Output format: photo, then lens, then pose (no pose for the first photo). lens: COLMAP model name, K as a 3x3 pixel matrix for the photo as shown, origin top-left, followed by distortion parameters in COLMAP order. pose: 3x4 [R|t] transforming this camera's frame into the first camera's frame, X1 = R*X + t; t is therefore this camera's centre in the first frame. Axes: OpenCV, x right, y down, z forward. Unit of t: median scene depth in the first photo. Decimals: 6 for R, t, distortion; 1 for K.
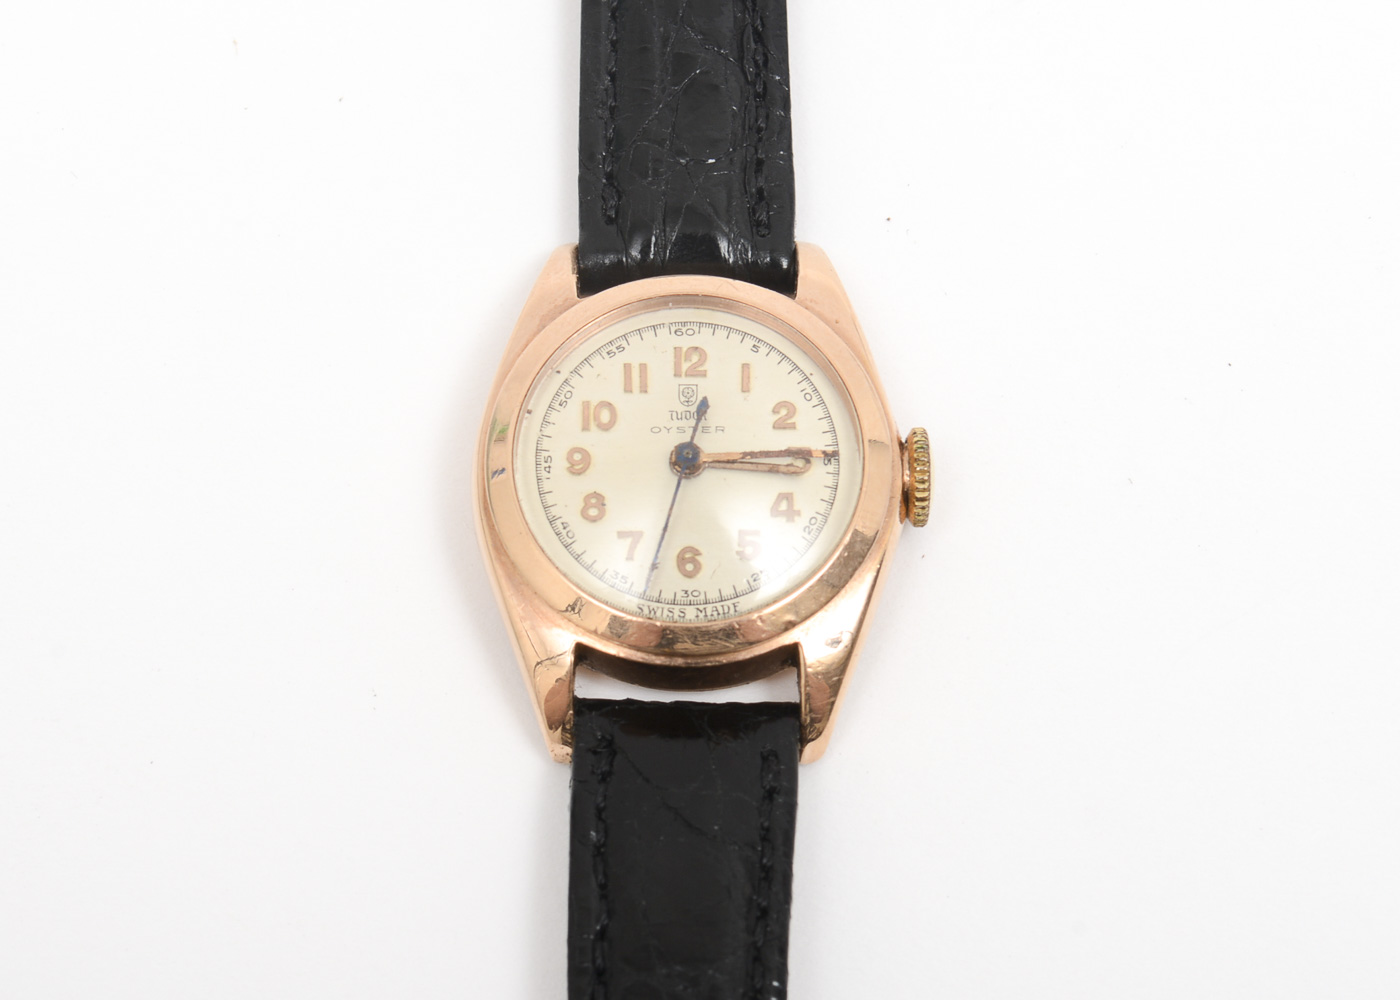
lens RADIAL K [[4270.4, 0, 699.3], [0, 4270.4, 499.1], [0, 0, 1]] dist [-0.374938, 0.000000]
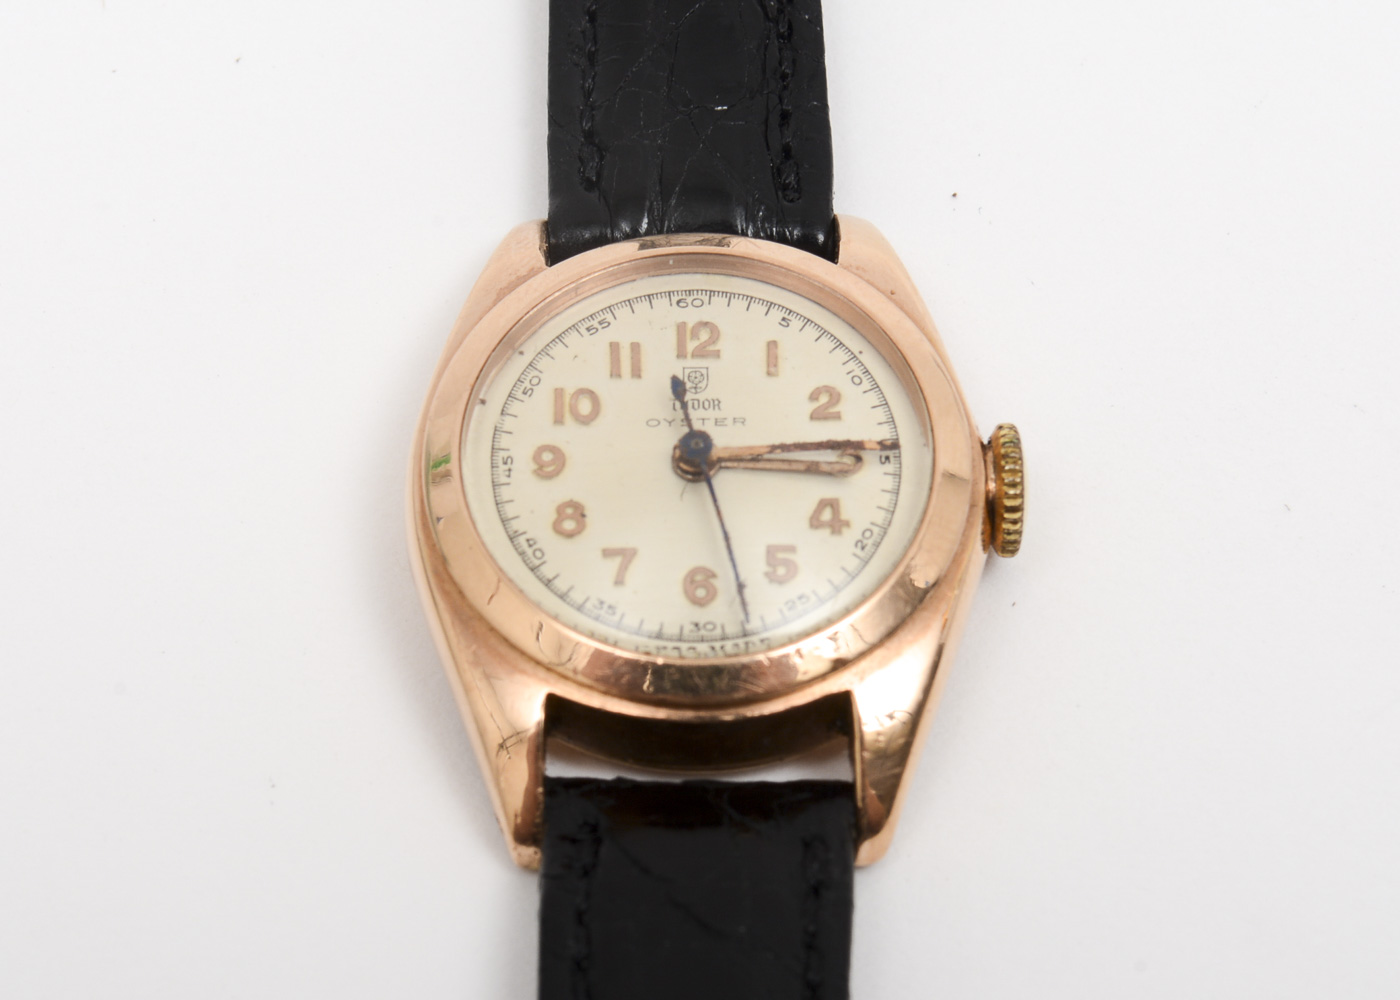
lens RADIAL K [[4270.4, 0, 700.7], [0, 4270.4, 500.0], [0, 0, 1]] dist [-0.374938, 0.000000]
pose [[0.999934, -0.009088, 0.007092, -0.007249], [0.010236, 0.982926, -0.183719, 0.133491], [-0.005301, 0.183779, 0.982953, 0.272436]]
